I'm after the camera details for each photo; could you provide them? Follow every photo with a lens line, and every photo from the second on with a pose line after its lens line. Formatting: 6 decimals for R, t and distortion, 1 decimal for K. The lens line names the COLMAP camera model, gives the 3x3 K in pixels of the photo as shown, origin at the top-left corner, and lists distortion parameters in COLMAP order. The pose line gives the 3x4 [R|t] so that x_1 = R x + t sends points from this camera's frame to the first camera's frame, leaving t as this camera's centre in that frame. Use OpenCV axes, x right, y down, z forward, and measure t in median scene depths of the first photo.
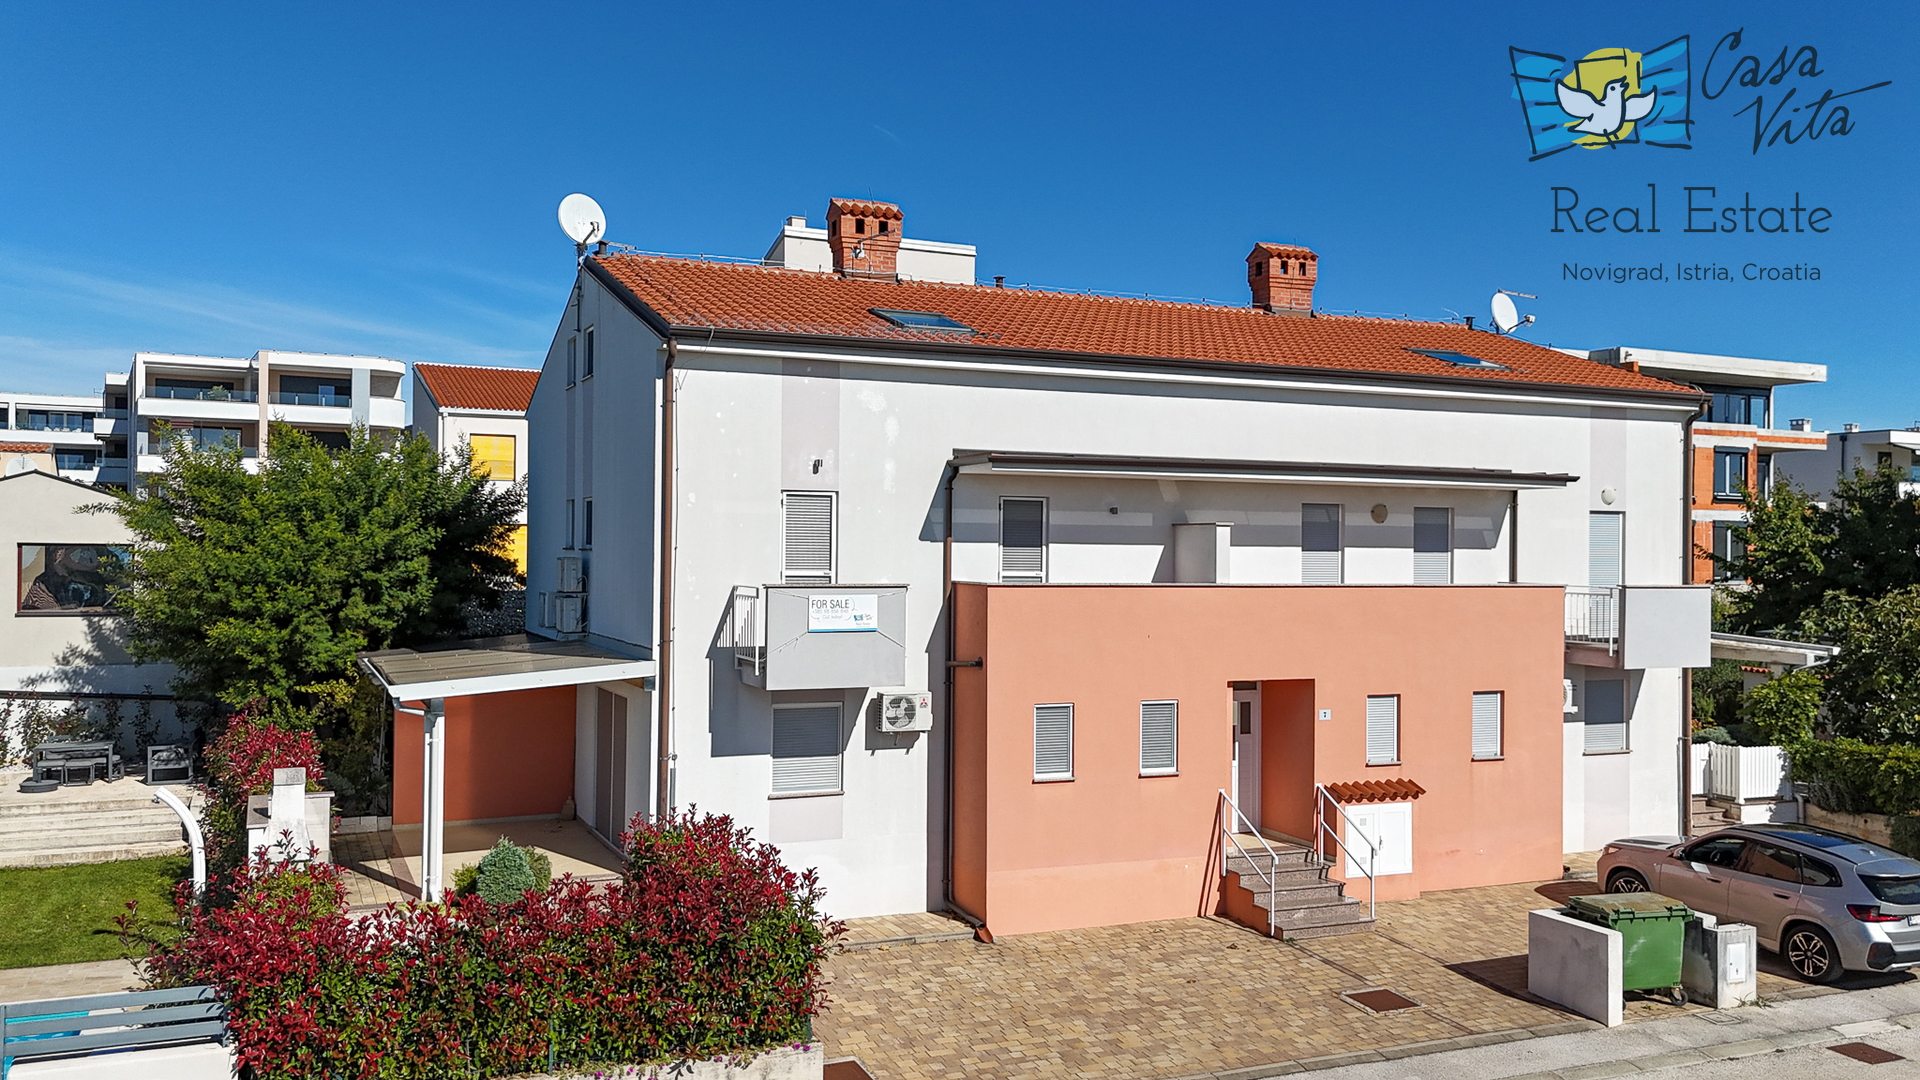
lens RADIAL K [[1507.3, 0, 1016.8], [0, 1507.3, 500.9], [0, 0, 1]] dist [0.011745, 0.003549]
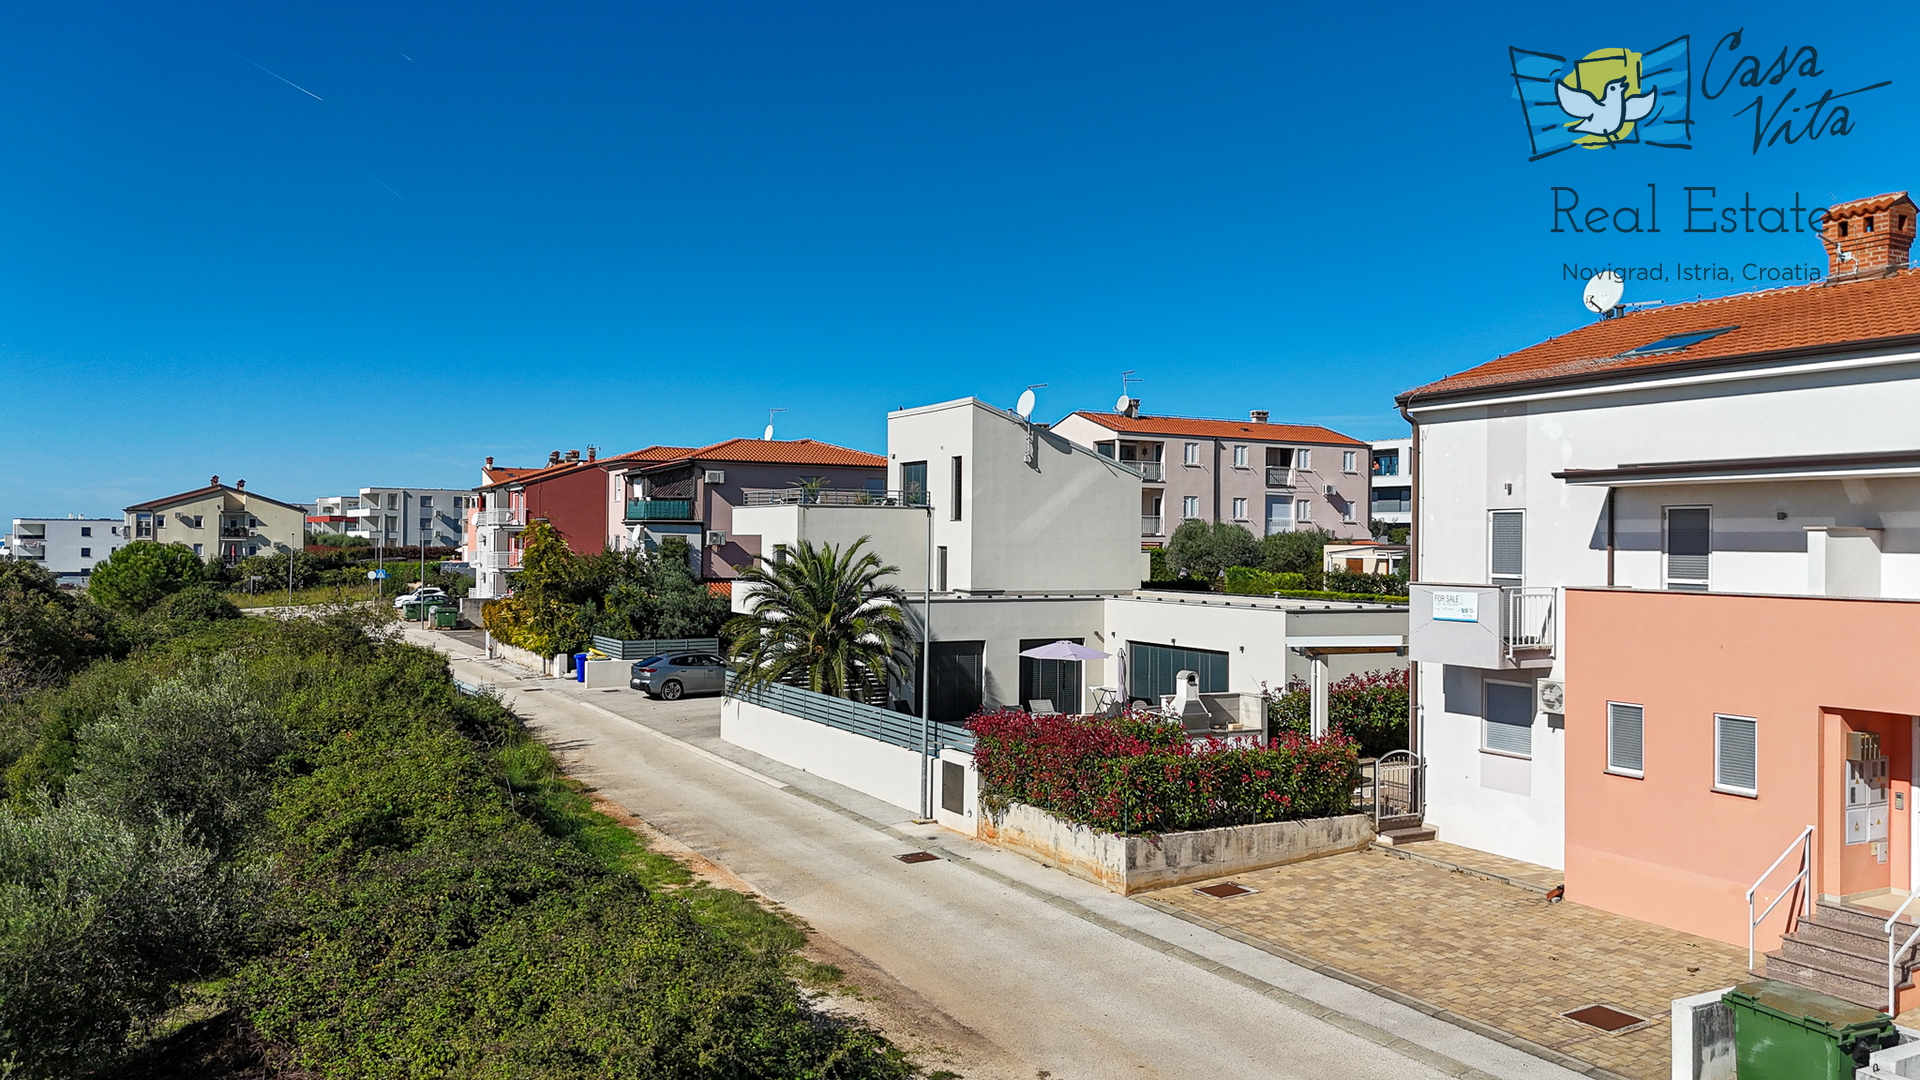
lens RADIAL K [[1395.2, 0, 960.0], [0, 1395.2, 540.0], [0, 0, 1]] dist [0.042477, -0.055698]
pose [[0.099259, -0.015287, -0.994944, 0.947853], [0.020016, 0.999710, -0.013363, 0.024416], [0.994860, -0.018588, 0.099536, 0.434974]]
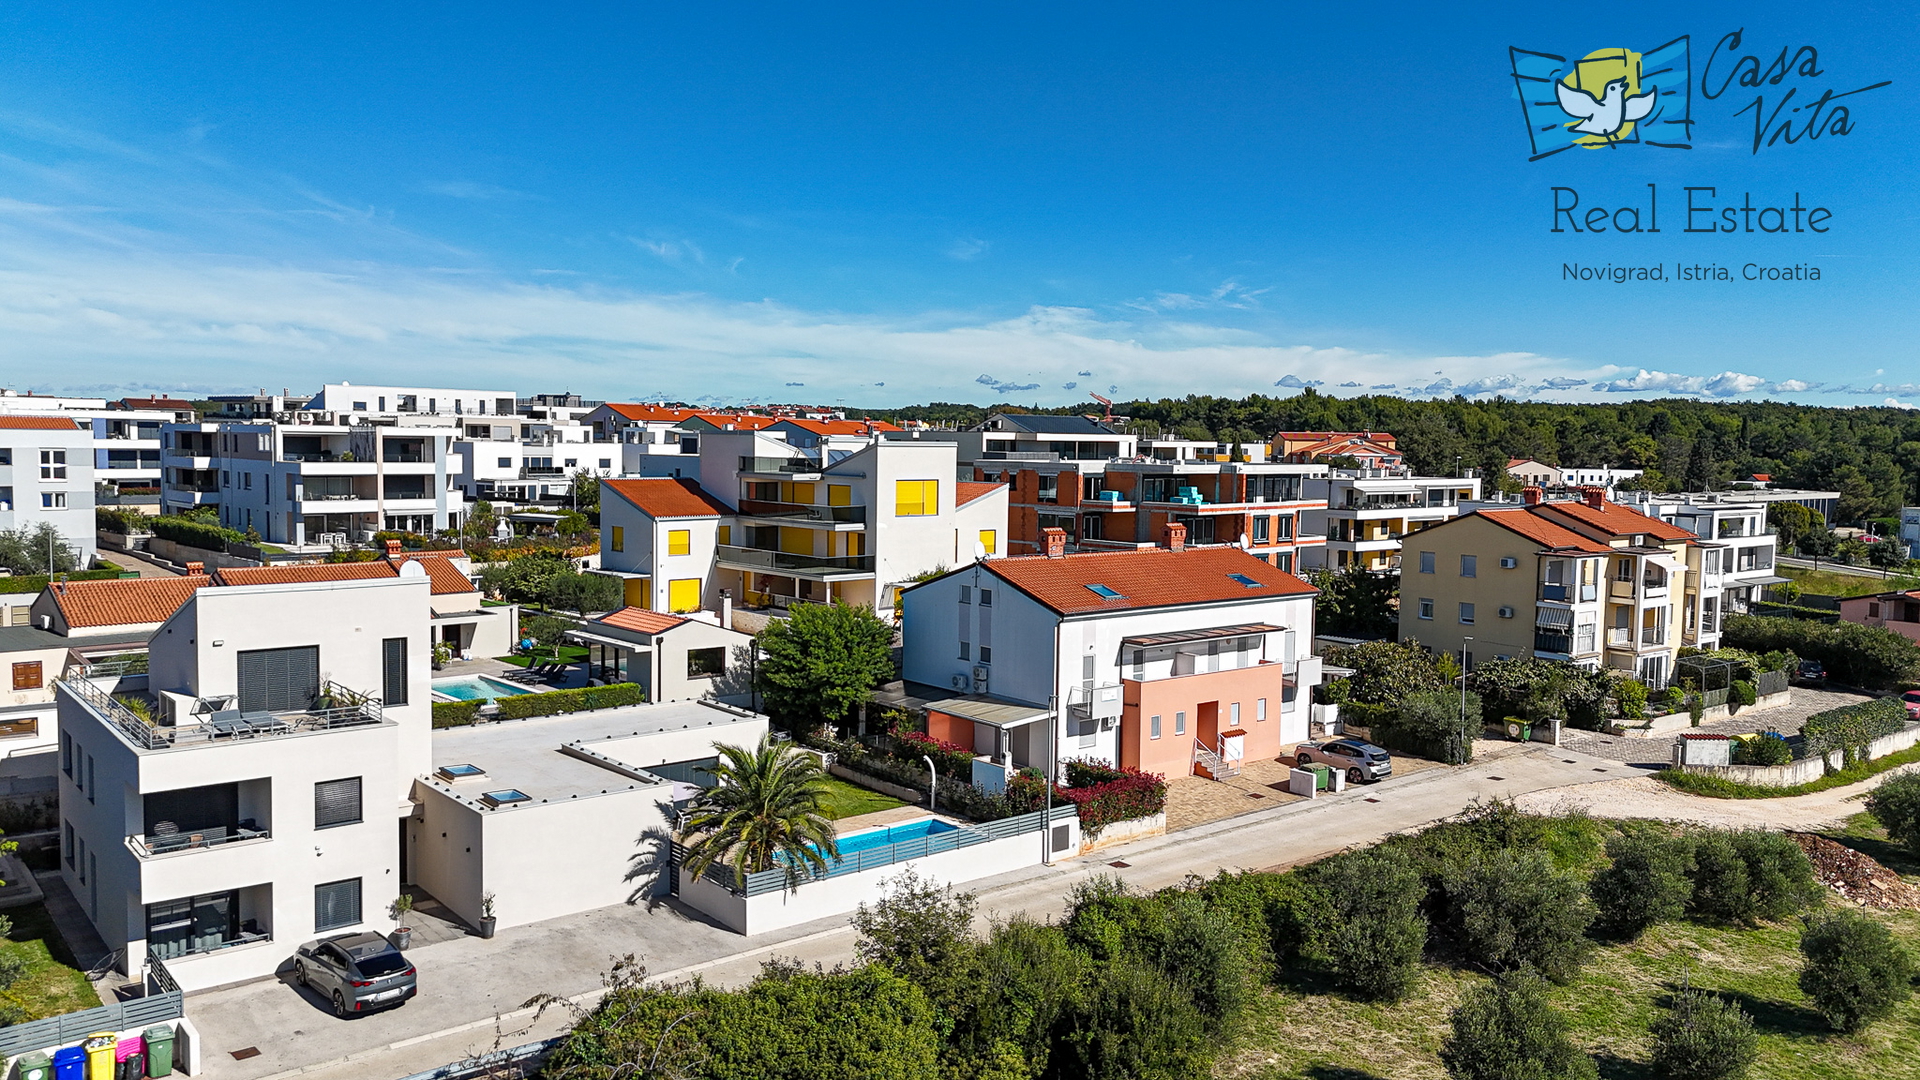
lens RADIAL K [[1395.2, 0, 960.0], [0, 1395.2, 540.0], [0, 0, 1]] dist [0.042477, -0.055698]
pose [[0.962934, -0.012797, 0.269434, -1.204170], [-0.019187, 0.993094, 0.115741, -0.592348], [-0.269055, -0.116621, 0.956038, -1.765506]]
